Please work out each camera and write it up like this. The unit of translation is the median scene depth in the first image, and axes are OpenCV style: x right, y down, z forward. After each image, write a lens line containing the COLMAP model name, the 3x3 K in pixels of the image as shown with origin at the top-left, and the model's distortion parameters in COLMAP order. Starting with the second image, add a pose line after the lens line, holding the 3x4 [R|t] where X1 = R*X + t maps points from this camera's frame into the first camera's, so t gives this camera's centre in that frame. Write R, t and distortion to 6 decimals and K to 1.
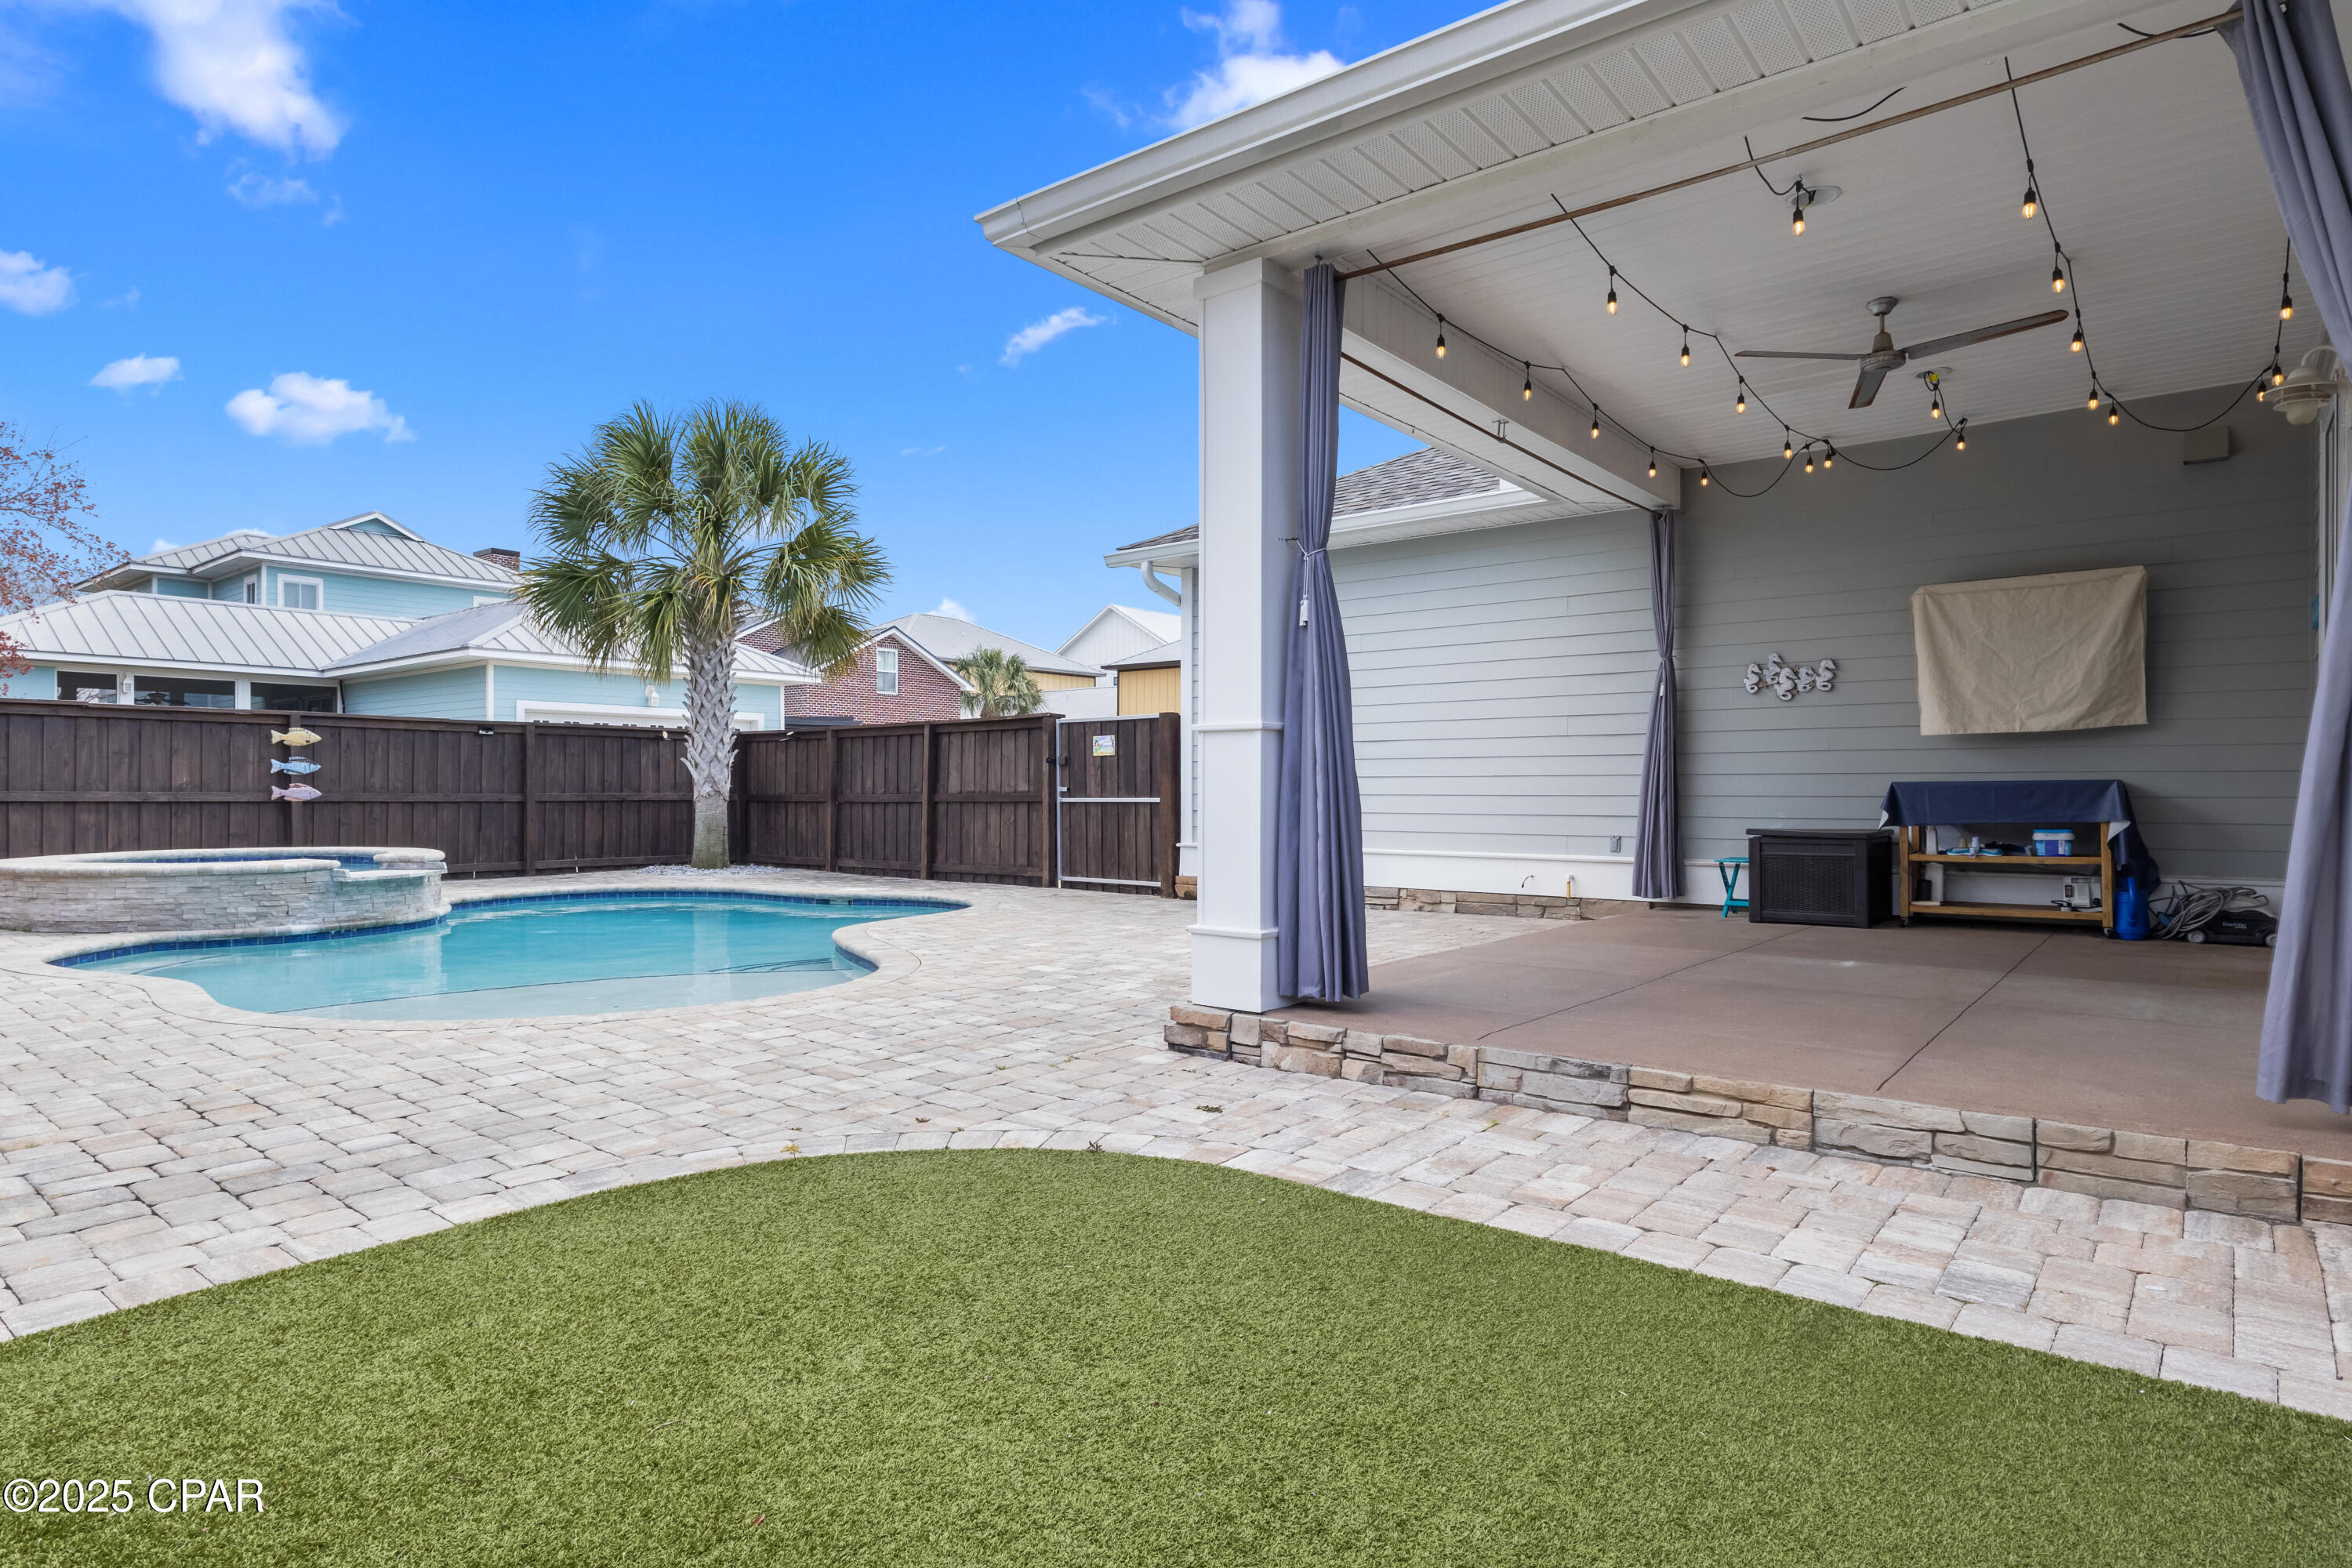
lens RADIAL K [[1284.8, 0, 1176.0], [0, 1284.8, 784.0], [0, 0, 1]] dist [0.001537, 0.000119]
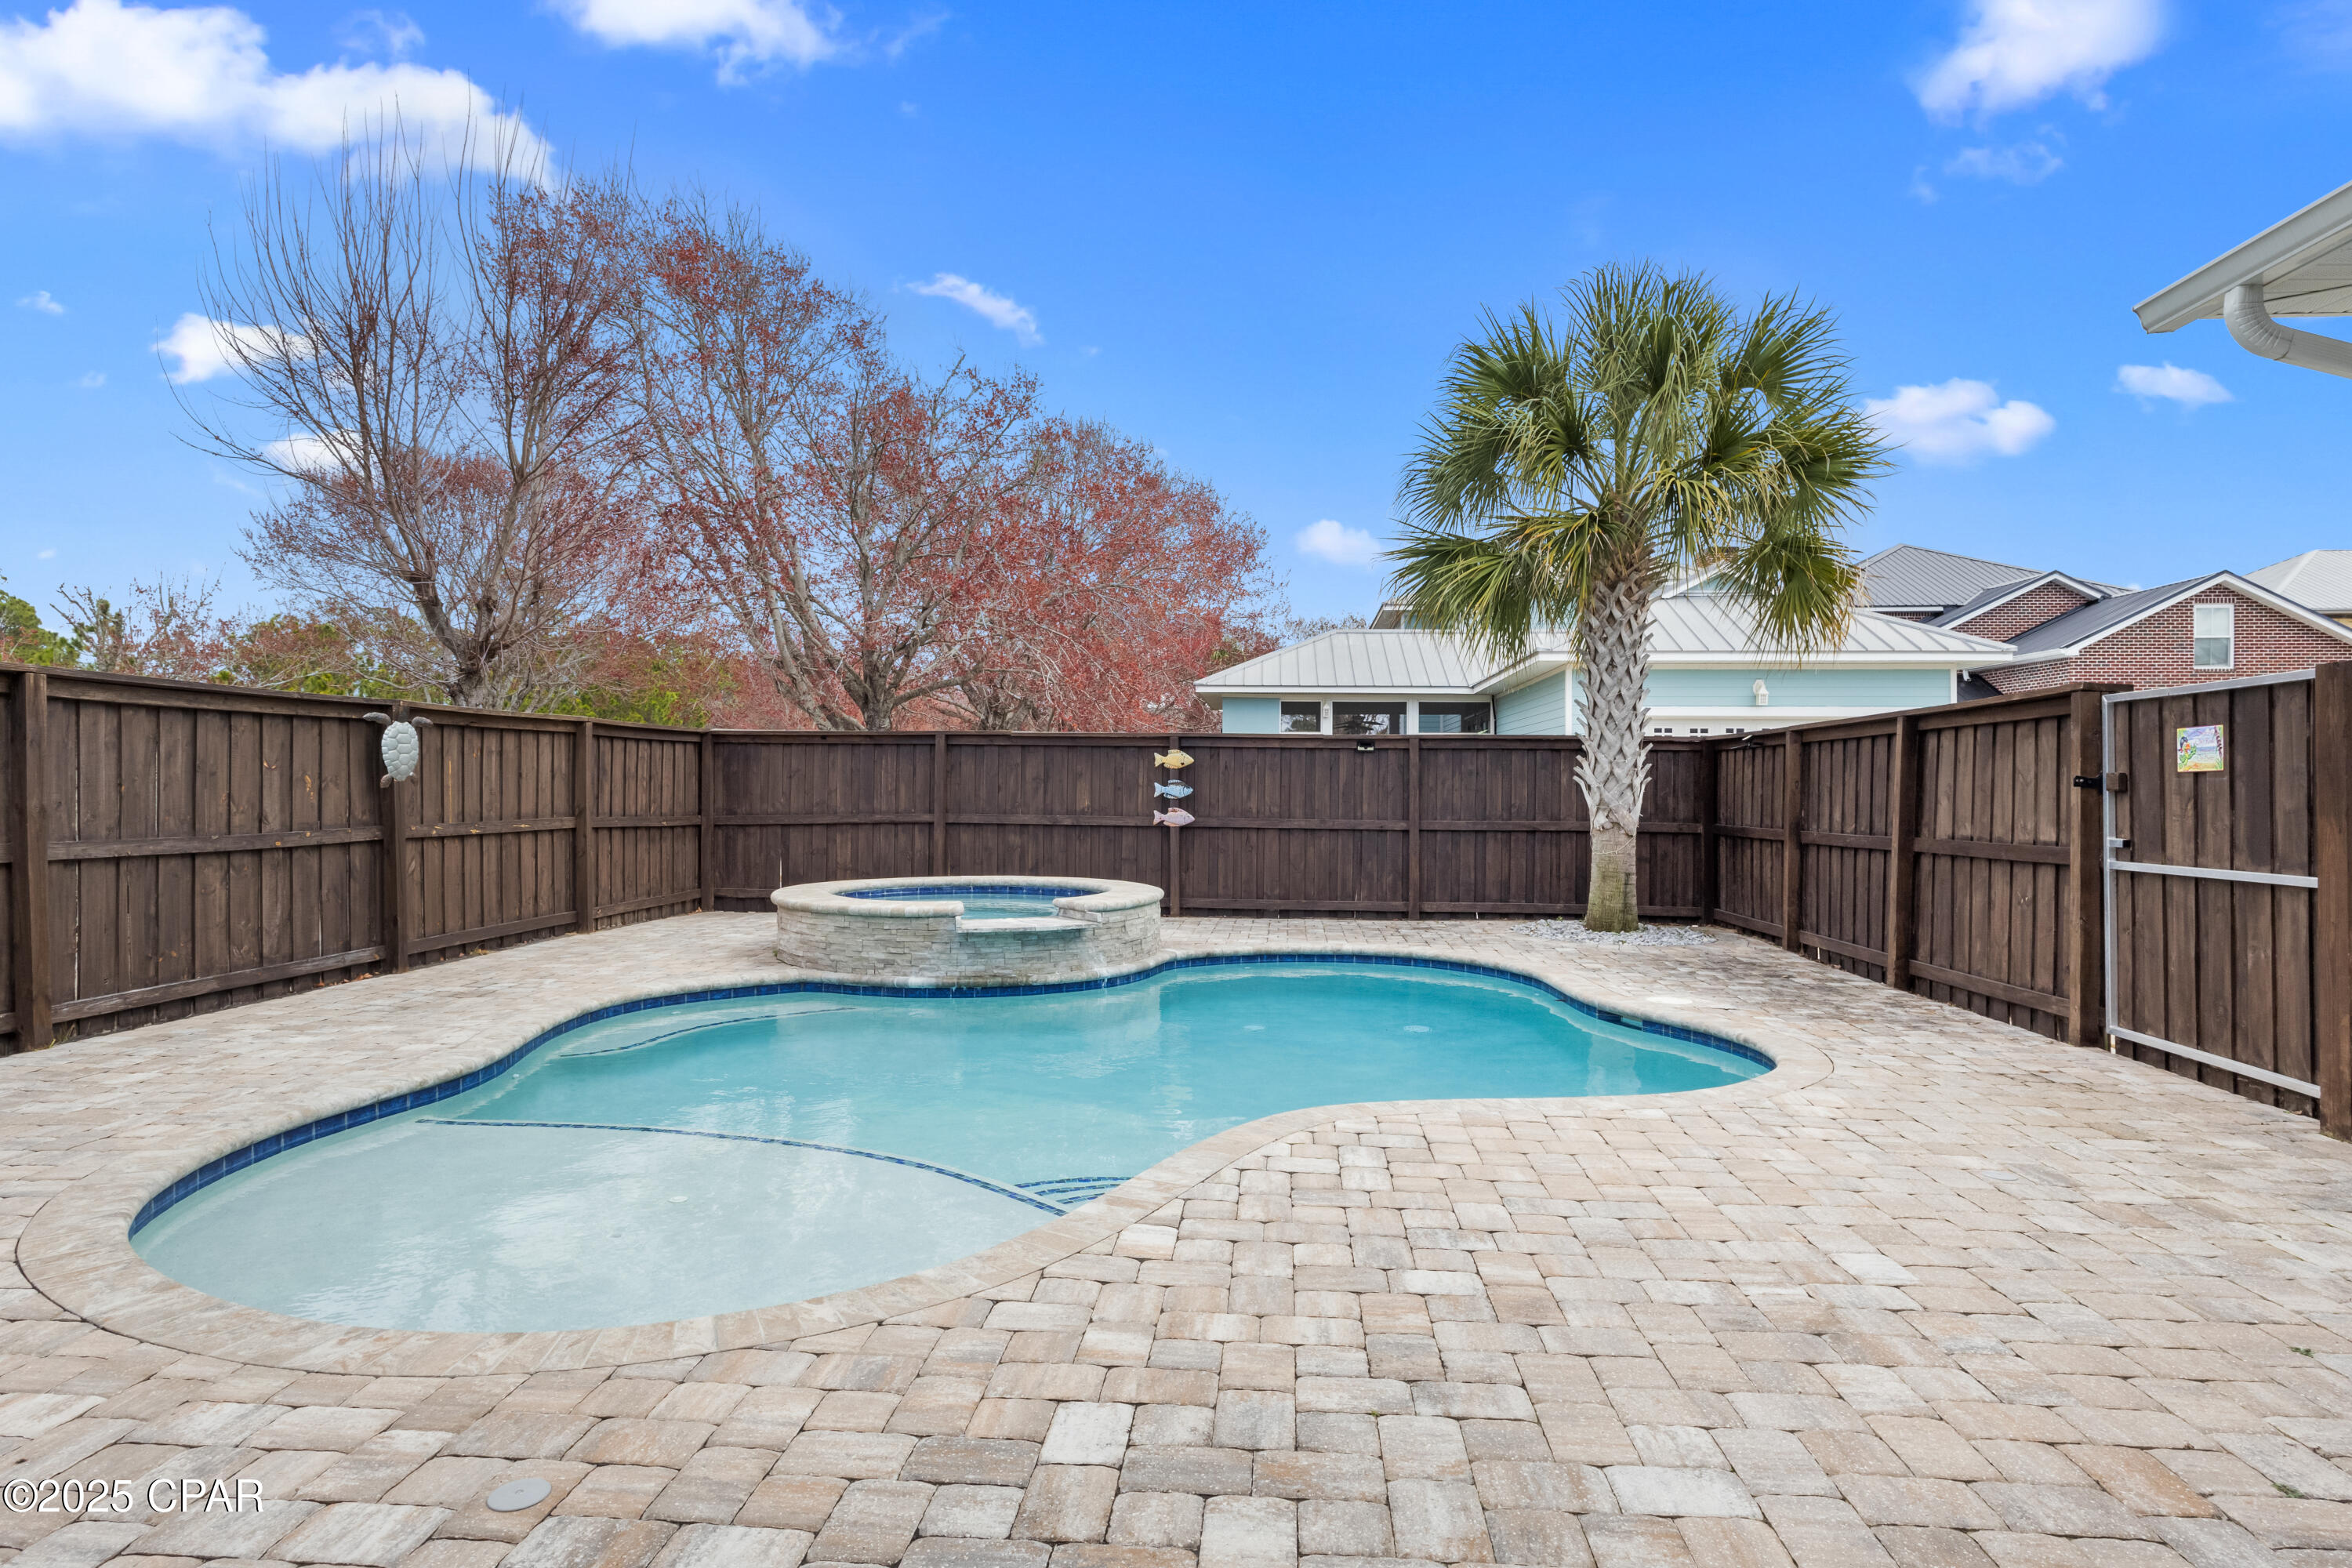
lens RADIAL K [[1284.8, 0, 1176.0], [0, 1284.8, 784.0], [0, 0, 1]] dist [0.001537, 0.000119]
pose [[0.562727, -0.000580, -0.826642, 0.102819], [-0.001609, 0.999997, -0.001797, -0.015327], [0.826641, 0.002342, 0.562725, 0.428218]]
